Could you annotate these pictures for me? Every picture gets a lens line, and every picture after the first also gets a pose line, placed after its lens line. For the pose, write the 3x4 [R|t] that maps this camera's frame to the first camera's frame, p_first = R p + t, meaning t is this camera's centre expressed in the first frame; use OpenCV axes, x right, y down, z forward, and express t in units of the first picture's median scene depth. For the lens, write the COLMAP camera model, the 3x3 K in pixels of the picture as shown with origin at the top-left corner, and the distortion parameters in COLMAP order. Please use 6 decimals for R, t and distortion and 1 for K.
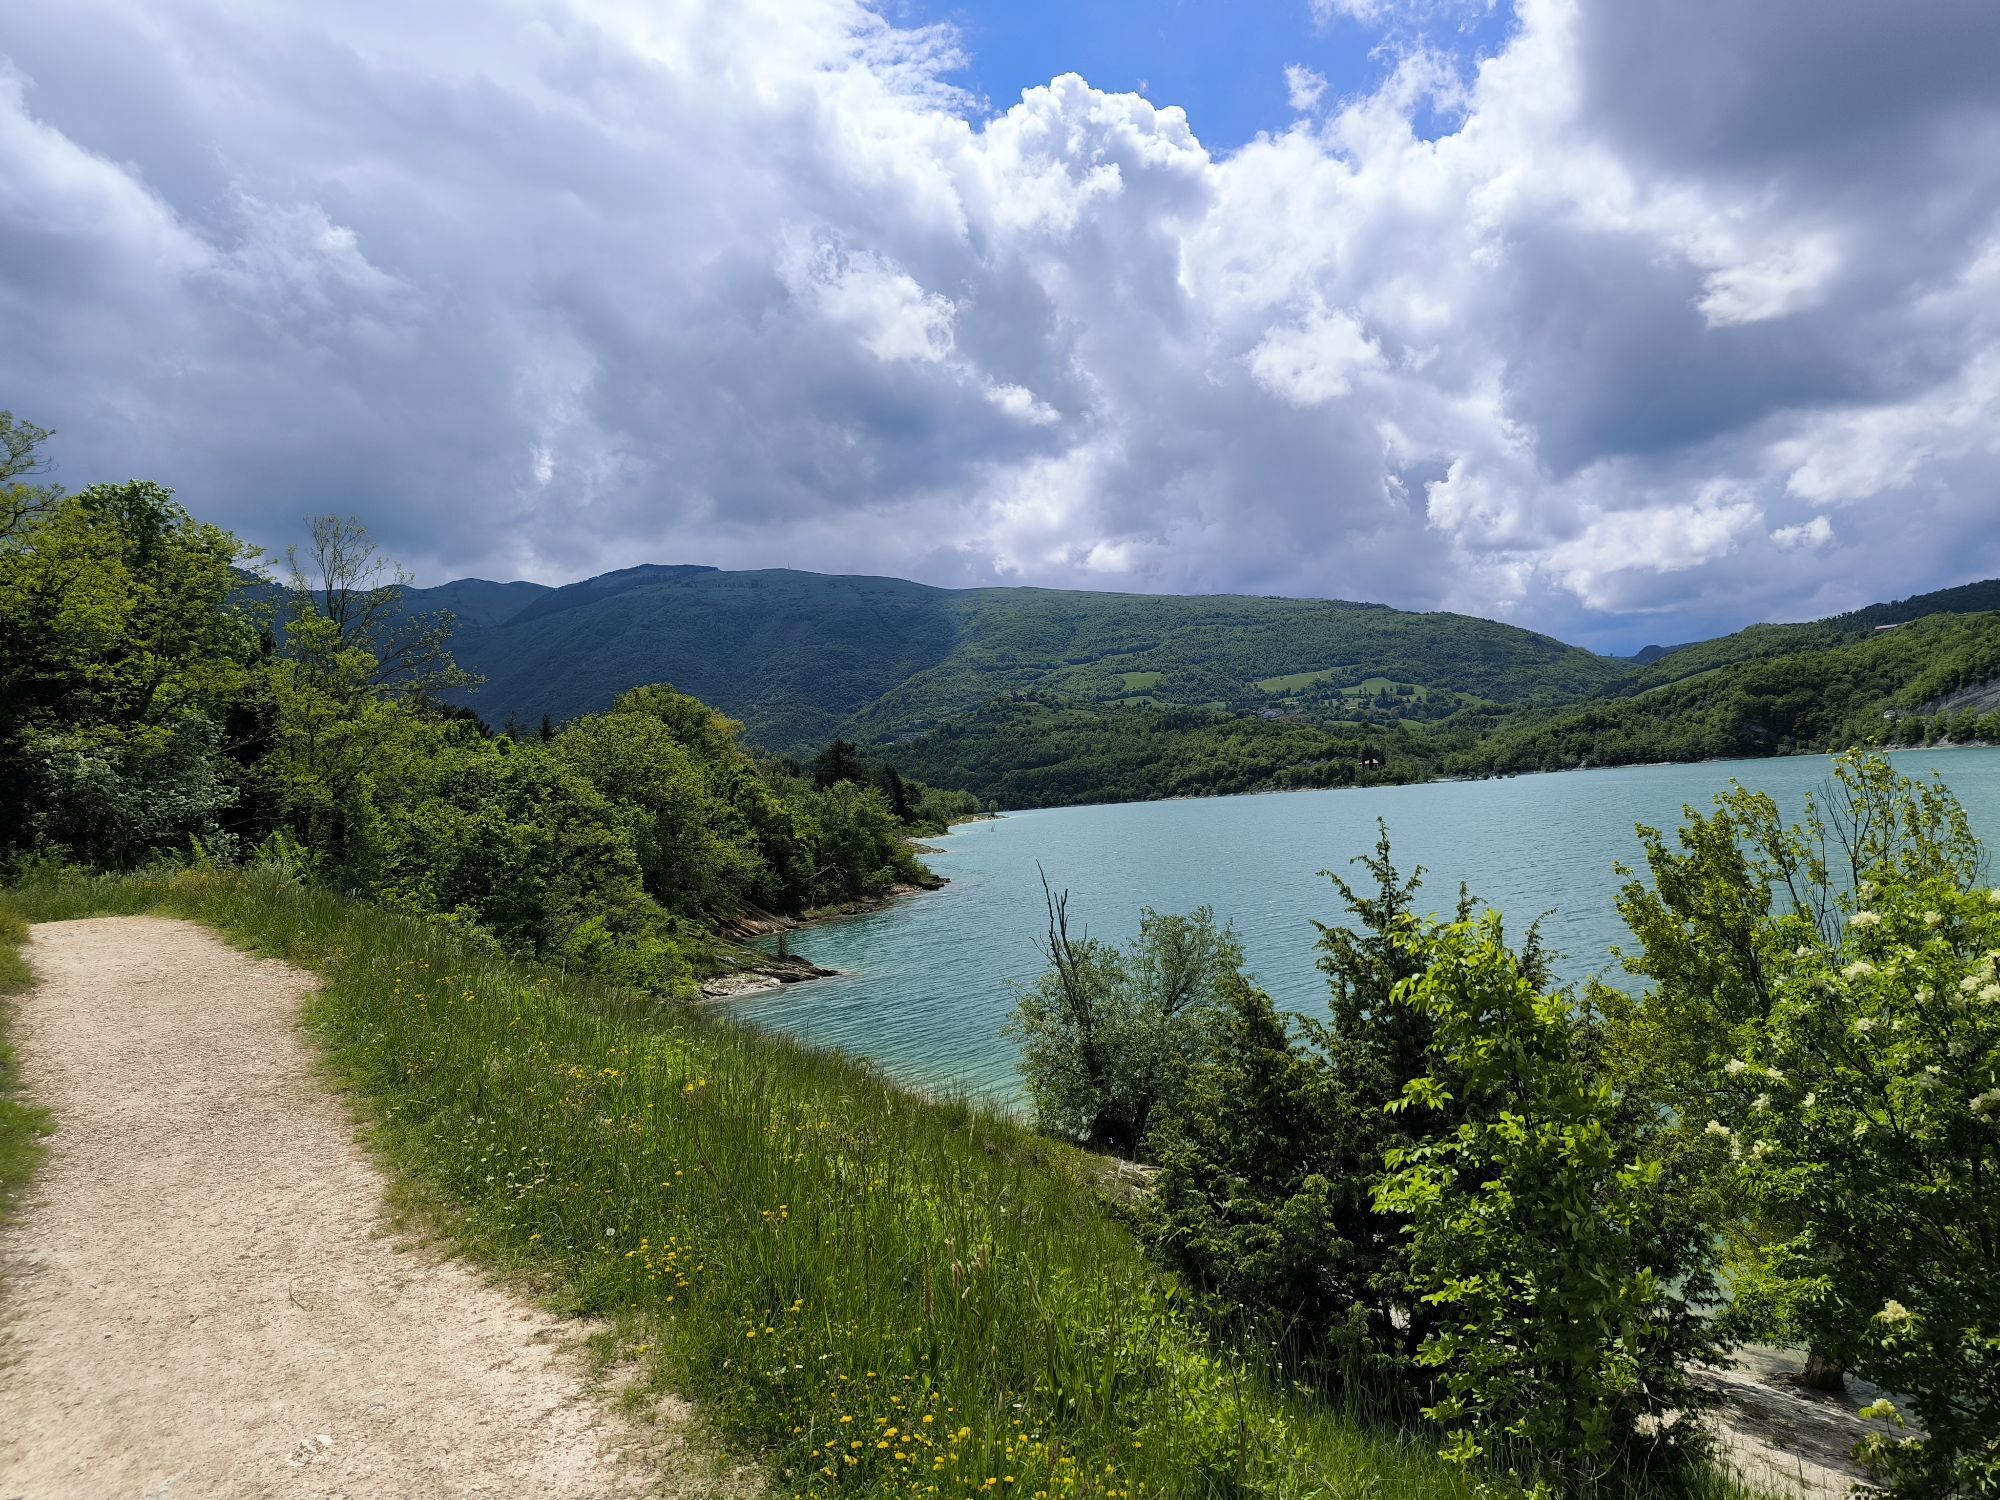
lens RADIAL K [[1333.1, 0, 1000.6], [0, 1333.1, 746.0], [0, 0, 1]] dist [0.010061, -0.001020]
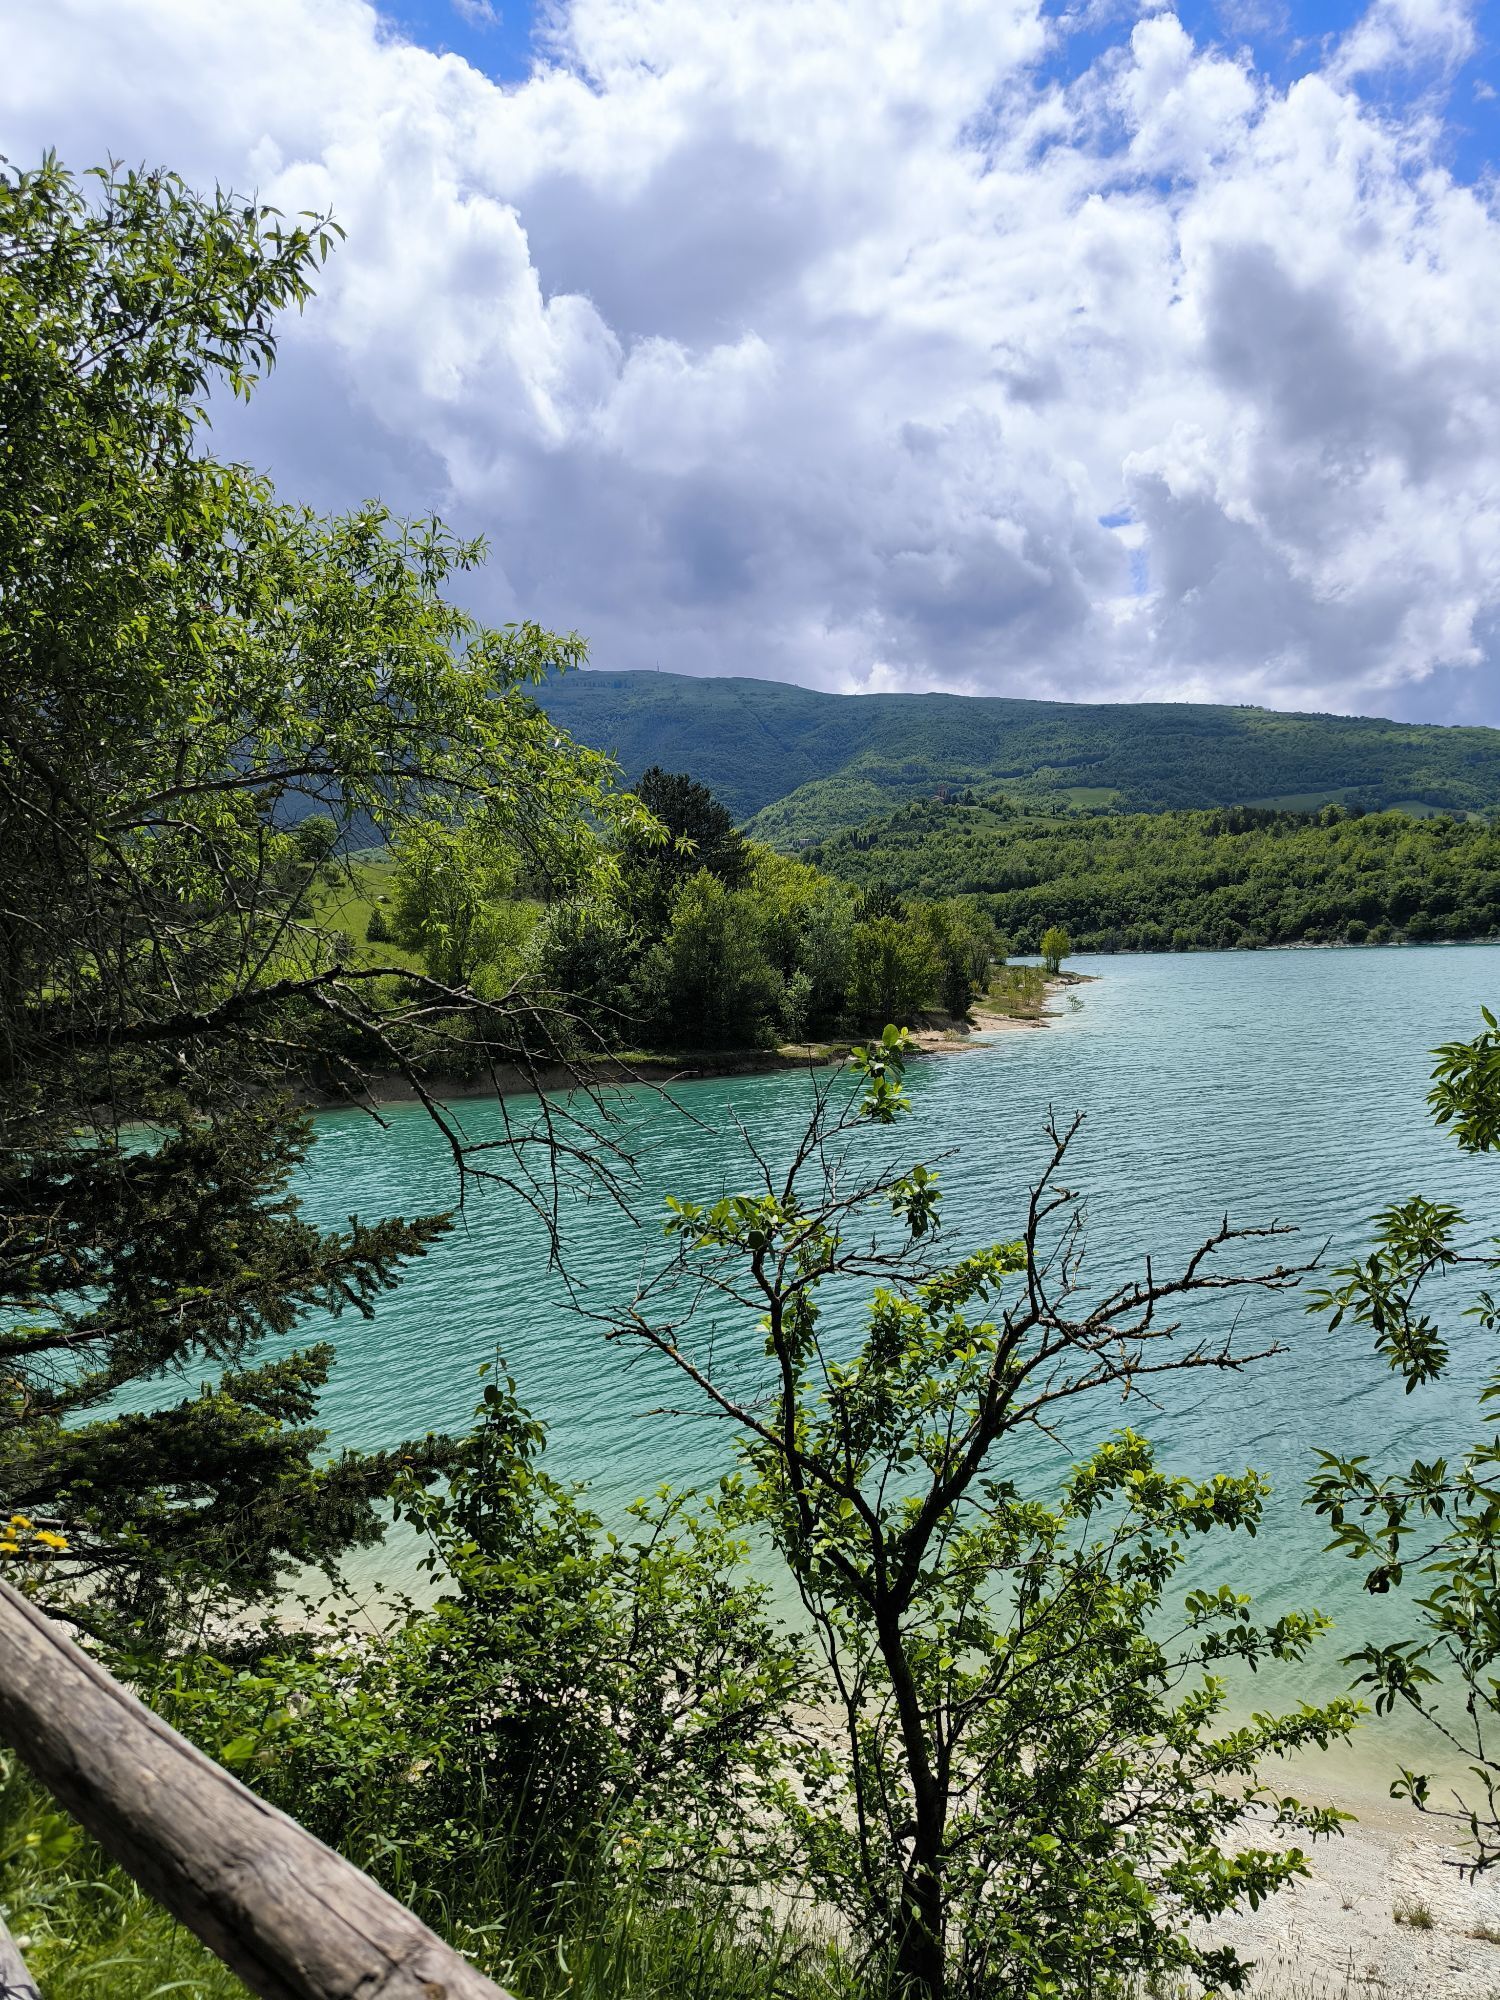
lens RADIAL K [[1333.1, 0, 749.7], [0, 1333.1, 999.8], [0, 0, 1]] dist [0.010061, -0.001020]
pose [[0.995007, 0.039518, -0.091653, -0.034111], [-0.031892, 0.996020, 0.083226, 0.020348], [0.094577, -0.079887, 0.992307, 0.399772]]
